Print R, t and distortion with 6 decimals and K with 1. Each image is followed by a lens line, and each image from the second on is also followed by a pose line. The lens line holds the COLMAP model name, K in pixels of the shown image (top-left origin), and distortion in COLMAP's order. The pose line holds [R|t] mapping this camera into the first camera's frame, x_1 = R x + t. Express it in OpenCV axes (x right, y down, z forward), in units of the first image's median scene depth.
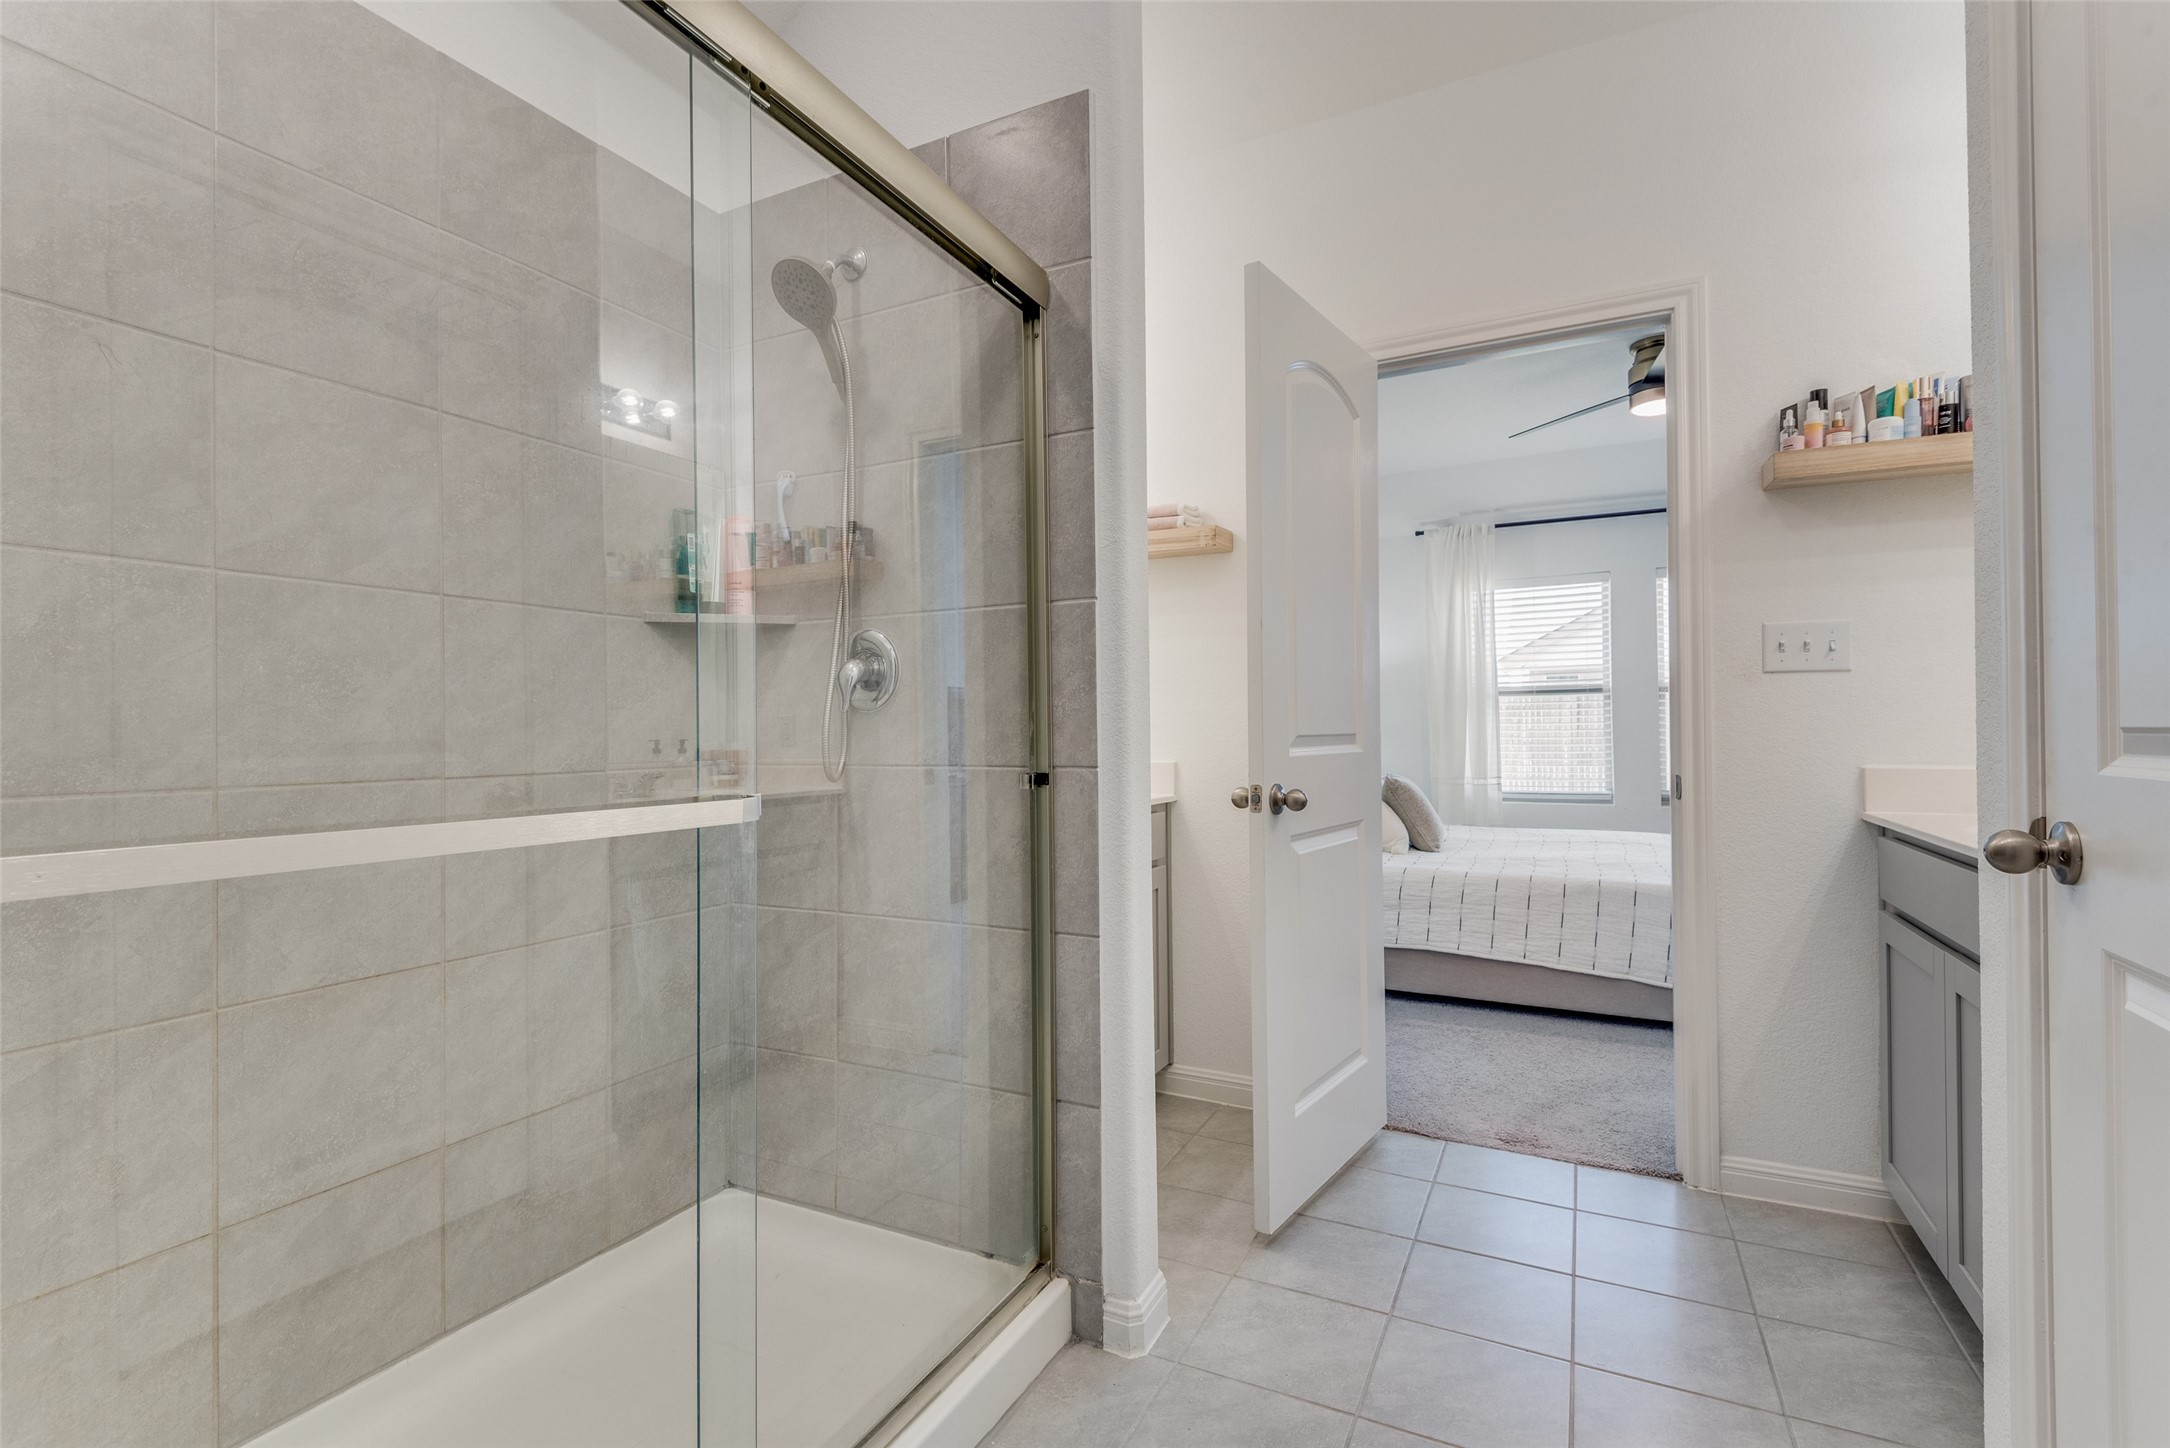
lens RADIAL K [[978.4, 0, 1075.6], [0, 978.4, 720.4], [0, 0, 1]] dist [0.035325, -0.024259]
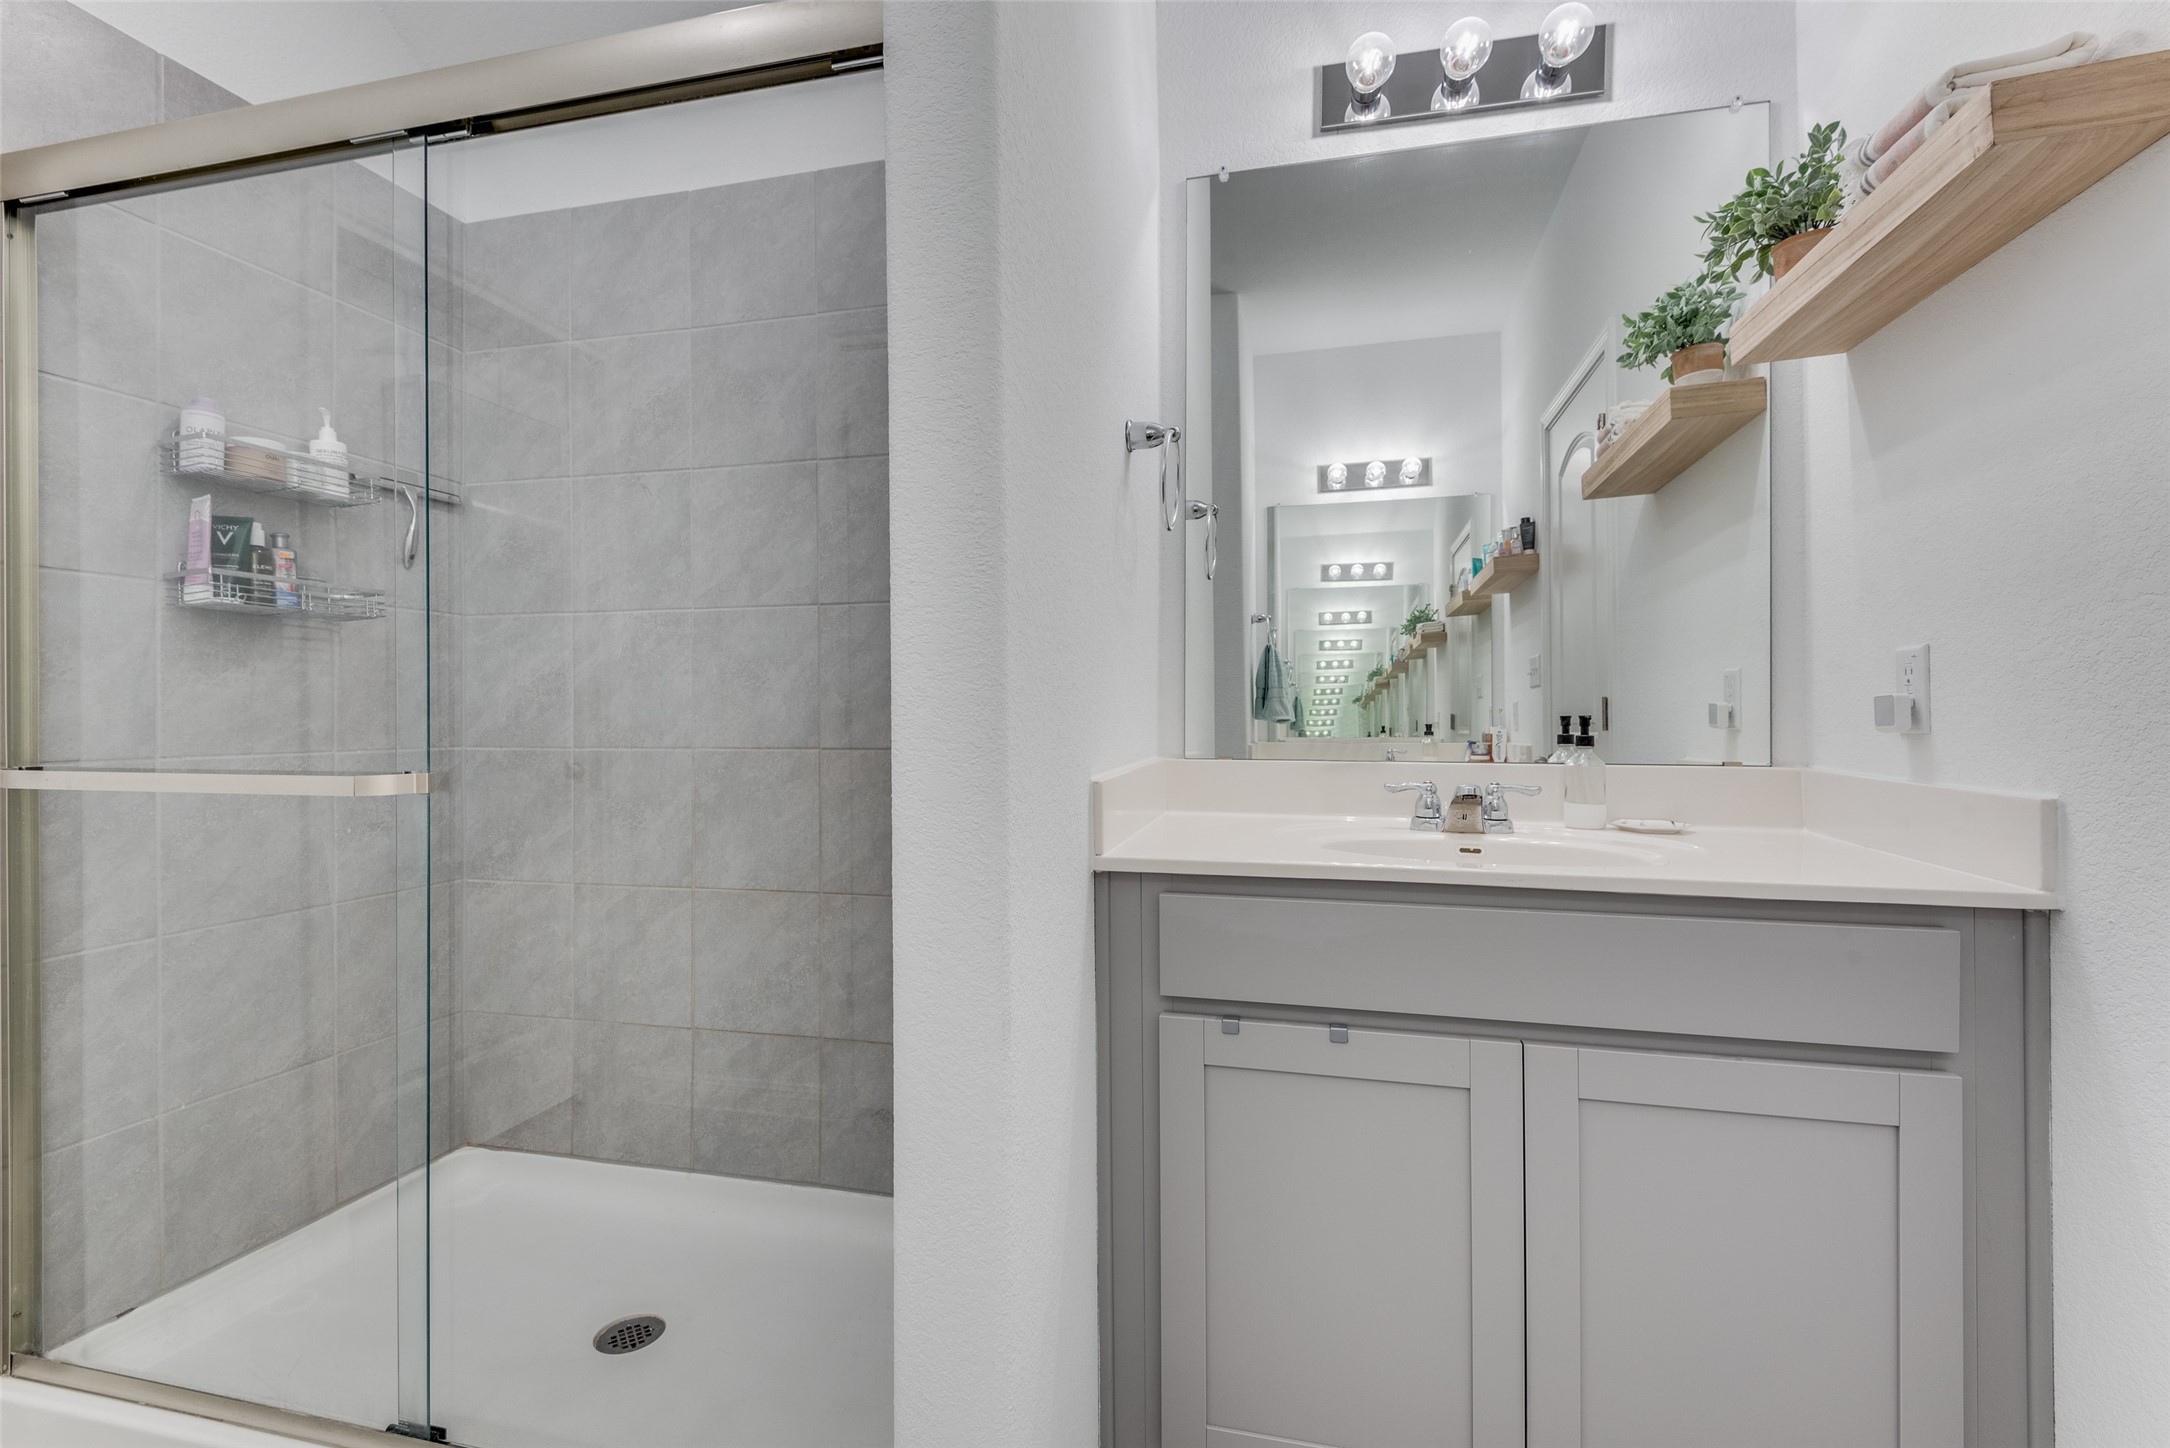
lens RADIAL K [[1005.4, 0, 1083.8], [0, 1005.4, 706.9], [0, 0, 1]] dist [0.020146, -0.000453]
pose [[0.219614, 0.006035, -0.975568, 0.830521], [0.013439, 0.999867, 0.009211, -0.003393], [0.975494, -0.015134, 0.219504, 1.247504]]
